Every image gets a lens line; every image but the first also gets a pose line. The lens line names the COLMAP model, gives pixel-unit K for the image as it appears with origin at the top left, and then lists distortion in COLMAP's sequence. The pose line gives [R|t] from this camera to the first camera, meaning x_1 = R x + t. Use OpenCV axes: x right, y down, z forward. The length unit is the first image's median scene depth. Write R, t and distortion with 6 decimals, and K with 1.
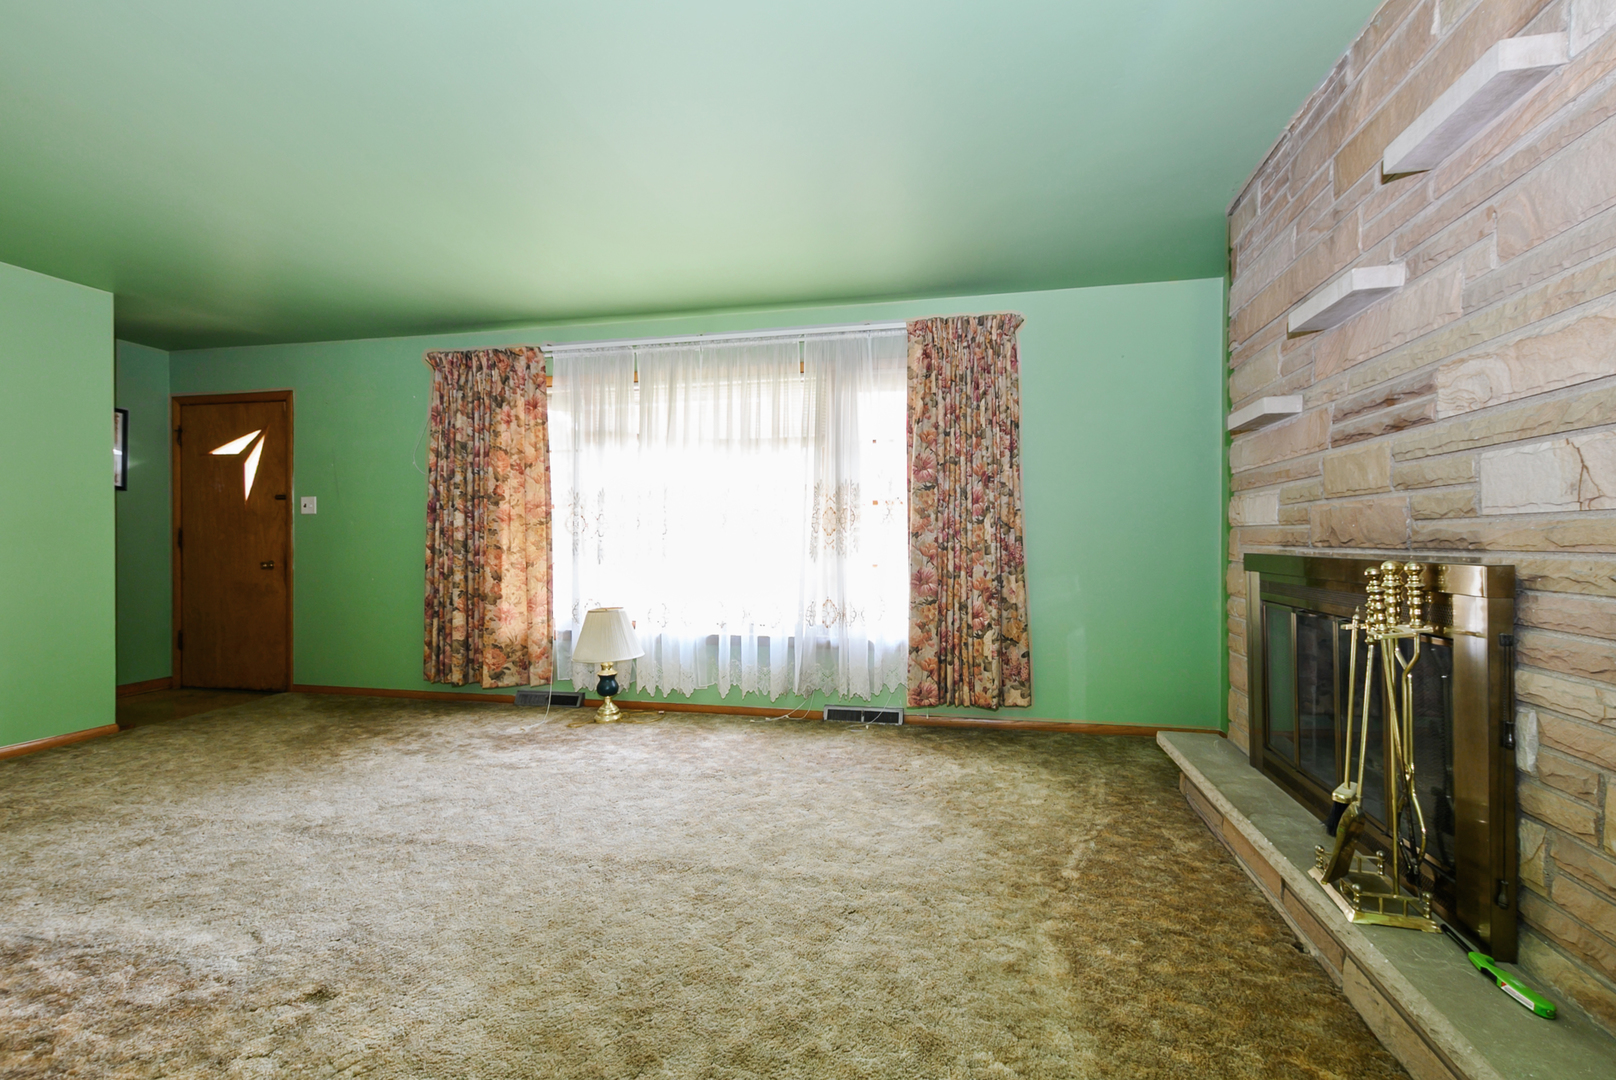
lens RADIAL K [[717.8, 0, 823.6], [0, 717.8, 550.1], [0, 0, 1]] dist [0.002541, 0.000011]
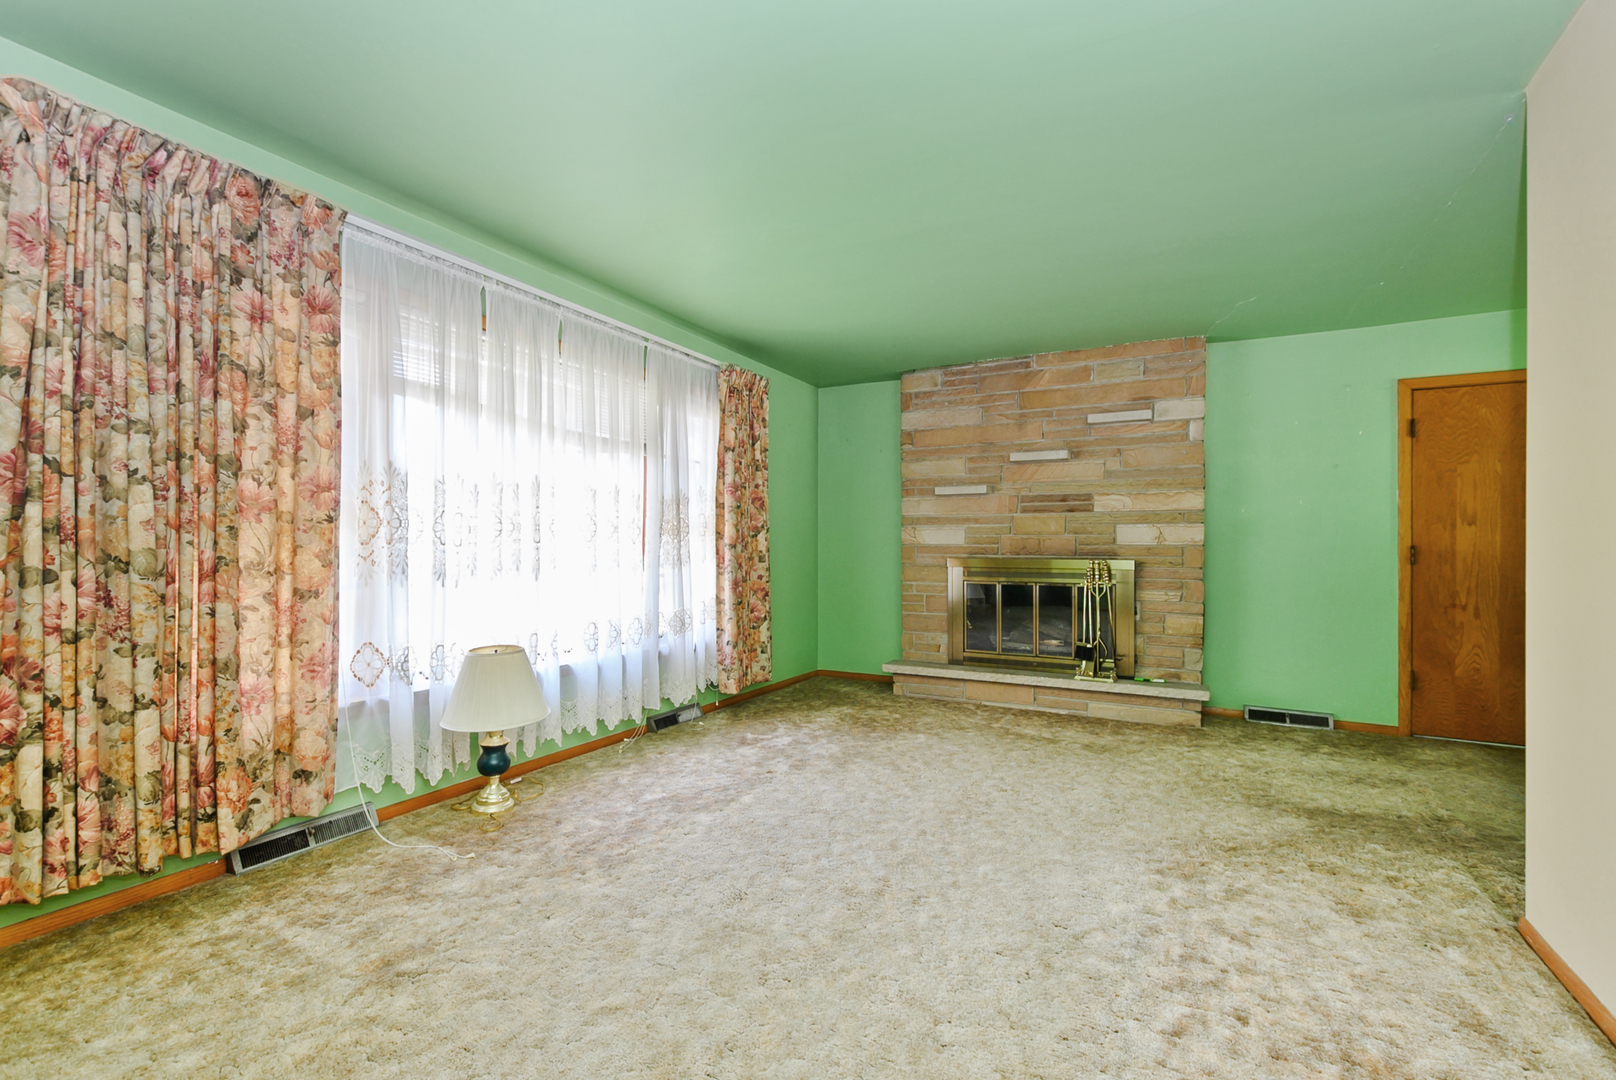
lens RADIAL K [[705.6, 0, 826.5], [0, 705.6, 553.9], [0, 0, 1]] dist [0.001036, 0.000057]
pose [[0.264847, -0.001347, 0.964290, -0.822396], [0.009959, 0.999950, -0.001339, -0.006134], [-0.964239, 0.009958, 0.264847, 0.477222]]
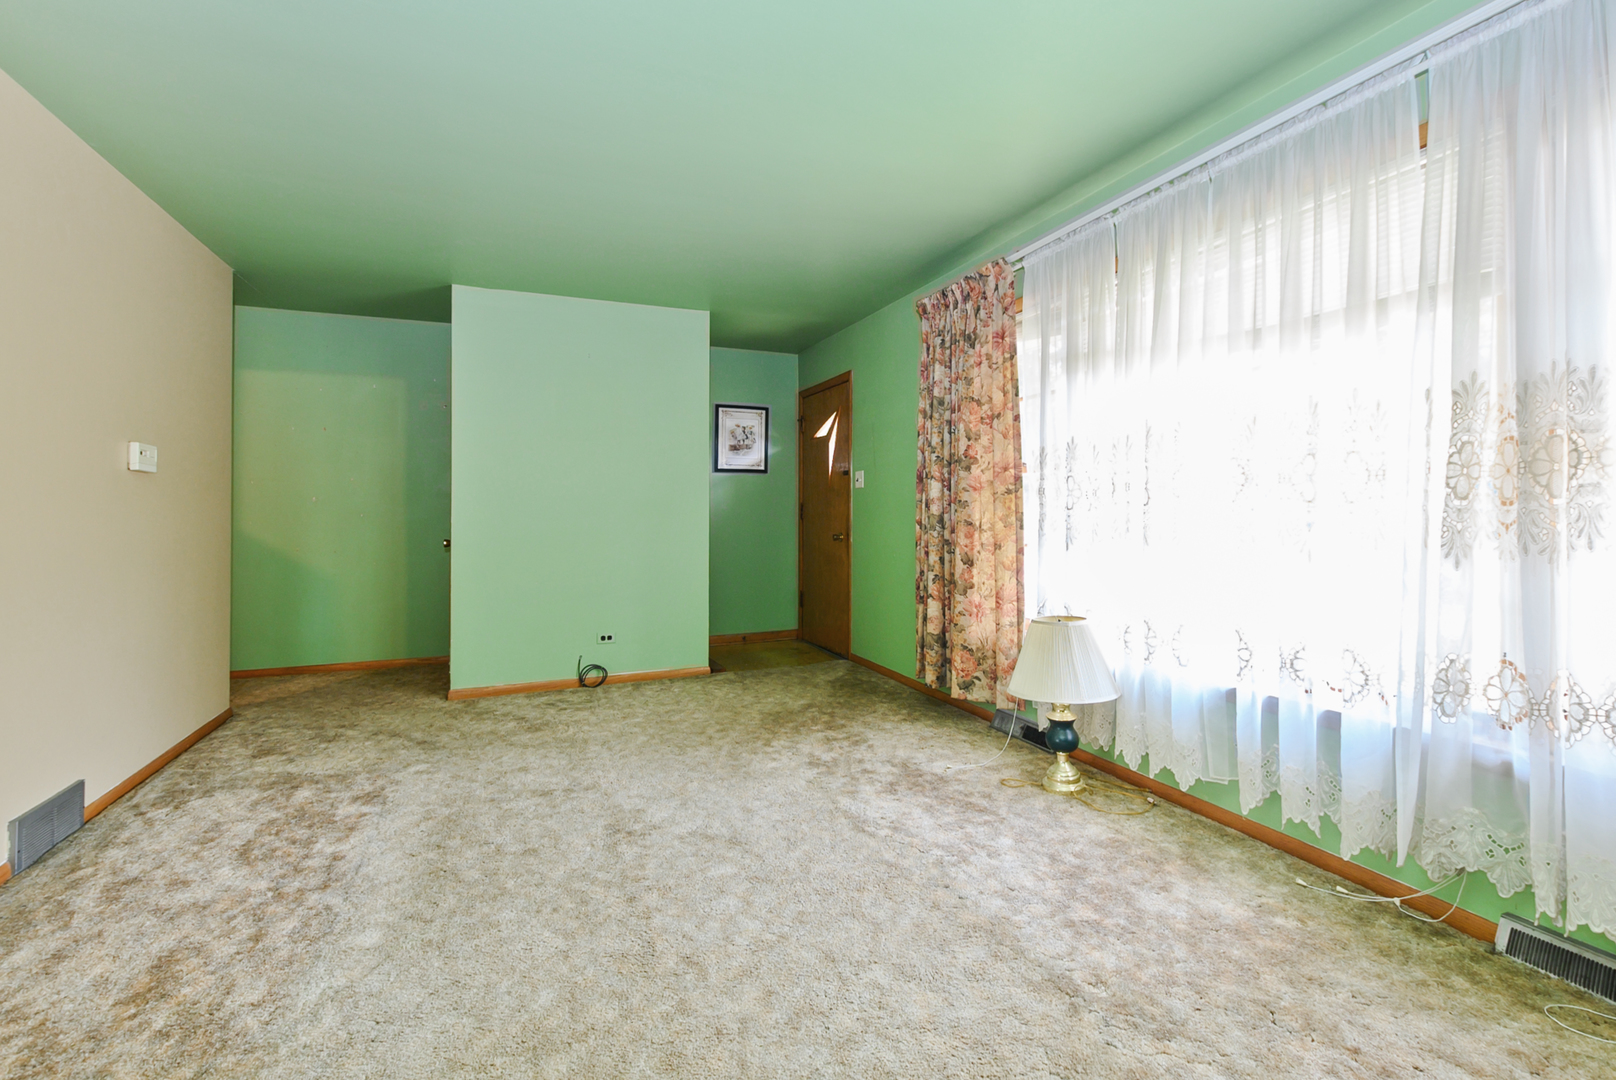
lens RADIAL K [[732.7, 0, 824.1], [0, 732.7, 504.4], [0, 0, 1]] dist [0.003405, 0.000499]
pose [[0.571967, -0.008673, -0.820231, 0.121049], [-0.009704, 0.999803, -0.017338, -0.009242], [0.820219, 0.017876, 0.571770, 0.406098]]
